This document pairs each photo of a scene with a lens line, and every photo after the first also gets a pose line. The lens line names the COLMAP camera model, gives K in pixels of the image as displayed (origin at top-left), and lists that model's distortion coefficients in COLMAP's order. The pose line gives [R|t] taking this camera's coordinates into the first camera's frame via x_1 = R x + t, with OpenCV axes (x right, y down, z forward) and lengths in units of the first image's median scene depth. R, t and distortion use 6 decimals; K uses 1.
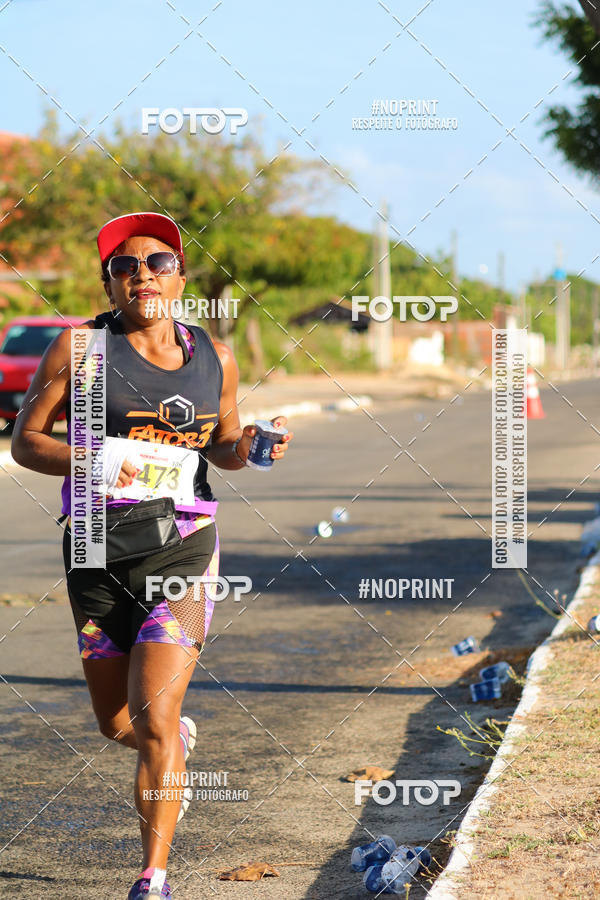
lens RADIAL K [[5949.6, 0, 325.7], [0, 5949.6, 489.2], [0, 0, 1]] dist [0.452612, 49.640216]
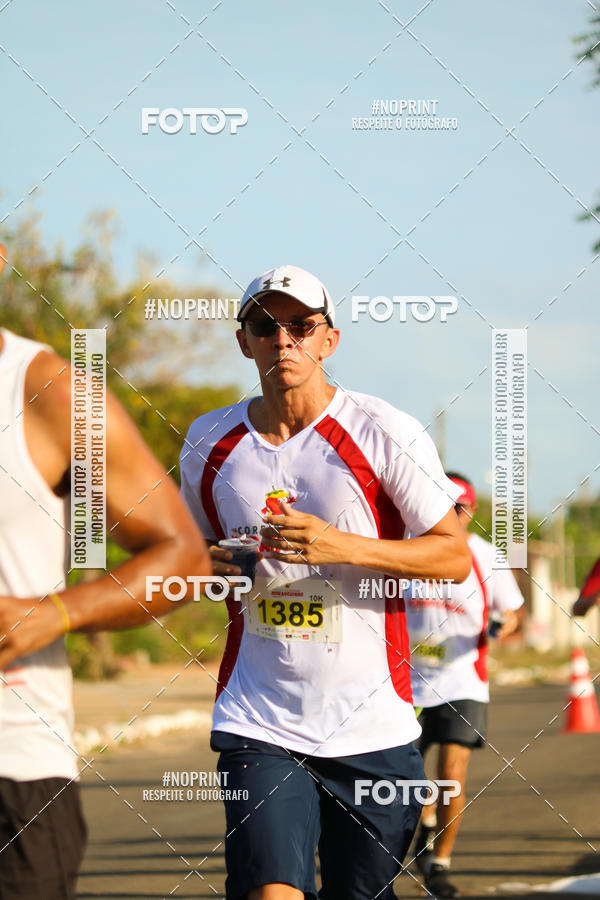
lens RADIAL K [[6398.9, 0, 300.0], [0, 6398.9, 450.0], [0, 0, 1]] dist [0.373276, 20.505100]
pose [[0.997914, -0.005882, -0.064293, 0.045139], [0.003462, 0.999283, -0.037700, -0.015479], [0.064469, 0.037398, 0.997219, 0.365567]]
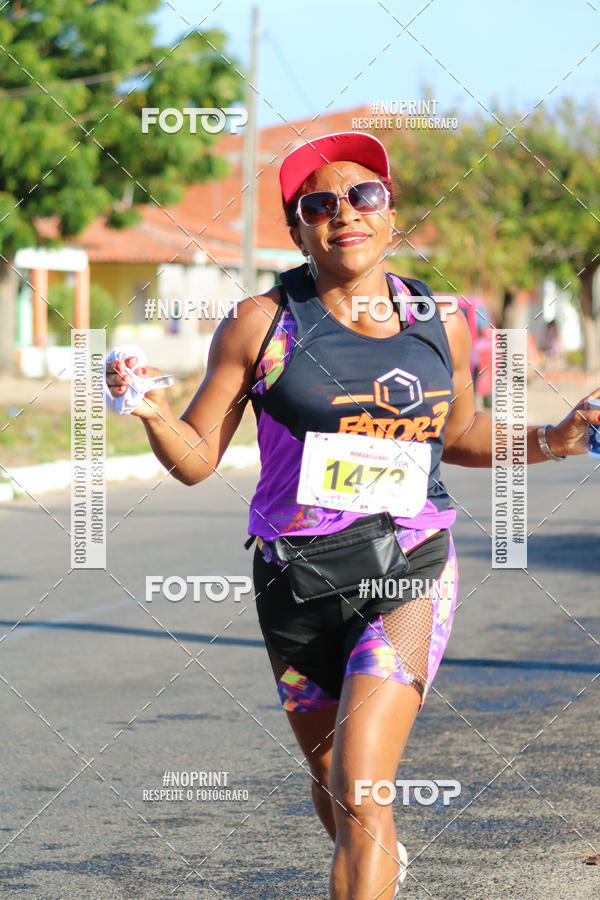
lens RADIAL K [[5476.3, 0, 299.3], [0, 5476.3, 406.1], [0, 0, 1]] dist [0.739912, 14.785762]
pose [[0.996802, 0.019916, -0.077384, 0.004340], [-0.020683, 0.999744, -0.009123, -0.001356], [0.077182, 0.010694, 0.996960, 0.082075]]
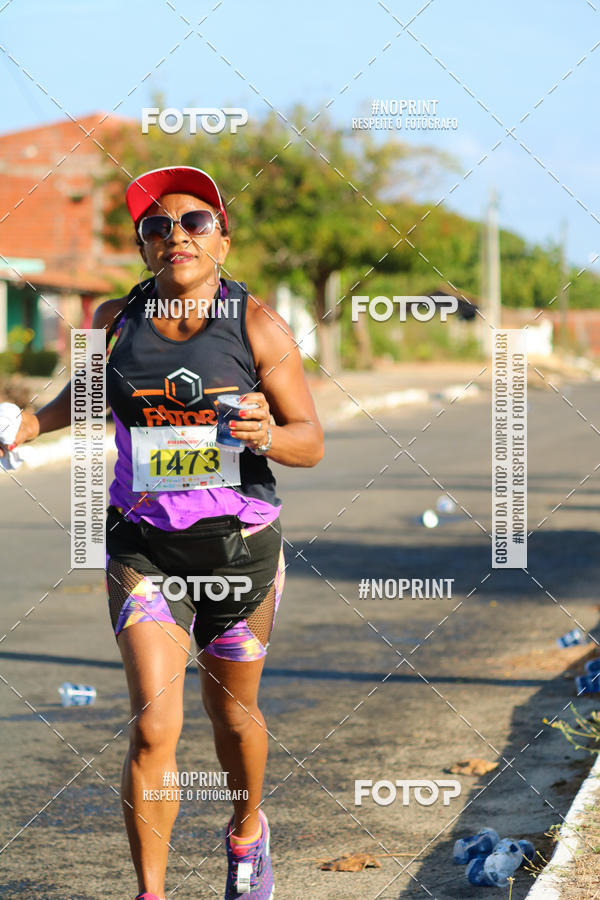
lens RADIAL K [[5785.6, 0, 300.0], [0, 5785.6, 450.0], [0, 0, 1]] dist [0.392999, 48.932734]
pose [[0.999572, 0.013097, -0.026157, 0.003180], [-0.013228, 0.999901, -0.004824, 0.000220], [0.026091, 0.005168, 0.999646, 0.033874]]
